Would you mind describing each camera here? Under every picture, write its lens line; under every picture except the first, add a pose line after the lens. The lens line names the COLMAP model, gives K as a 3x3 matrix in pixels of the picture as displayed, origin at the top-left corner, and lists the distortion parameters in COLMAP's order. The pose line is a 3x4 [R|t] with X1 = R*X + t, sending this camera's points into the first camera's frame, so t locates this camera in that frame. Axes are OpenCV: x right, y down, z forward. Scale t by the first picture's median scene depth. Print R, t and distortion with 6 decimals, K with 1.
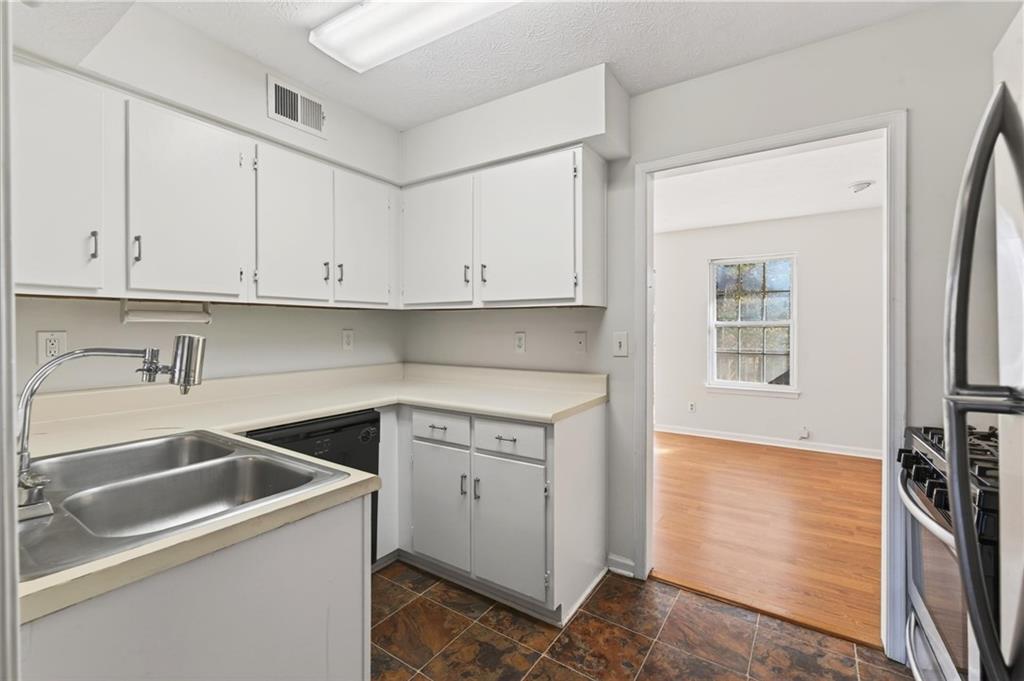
lens RADIAL K [[447.2, 0, 514.0], [0, 447.2, 336.6], [0, 0, 1]] dist [-0.001689, 0.000817]
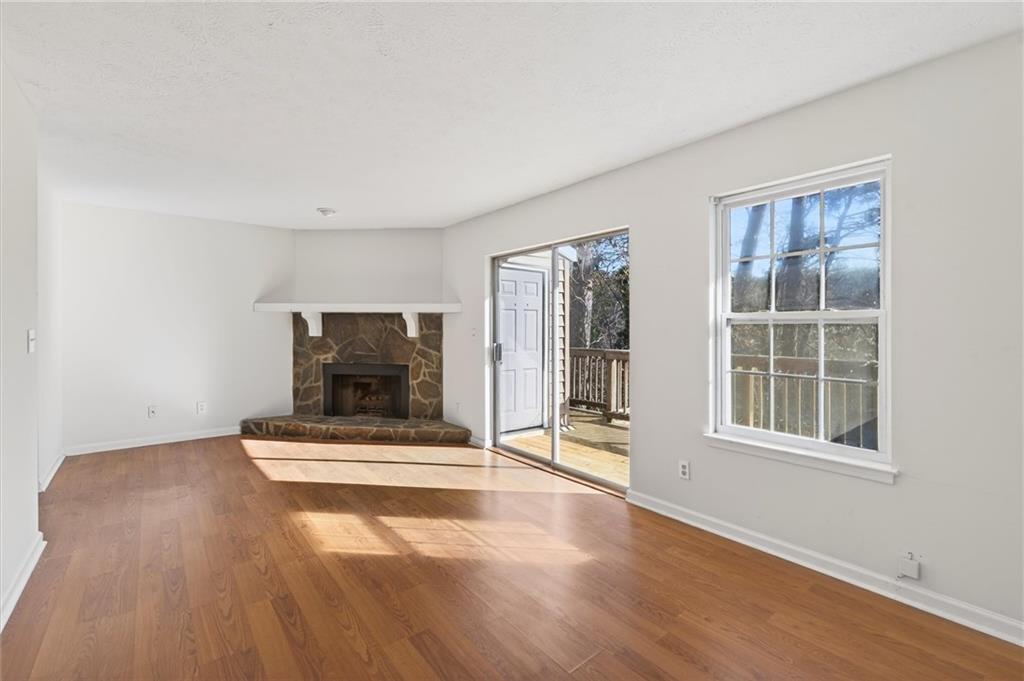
lens RADIAL K [[447.2, 0, 508.1], [0, 447.2, 332.3], [0, 0, 1]] dist [-0.001689, 0.000817]
pose [[0.953030, 0.000603, -0.302877, 0.388016], [-0.001663, 0.999993, -0.003241, -0.012951], [0.302873, 0.003592, 0.953024, 0.436898]]
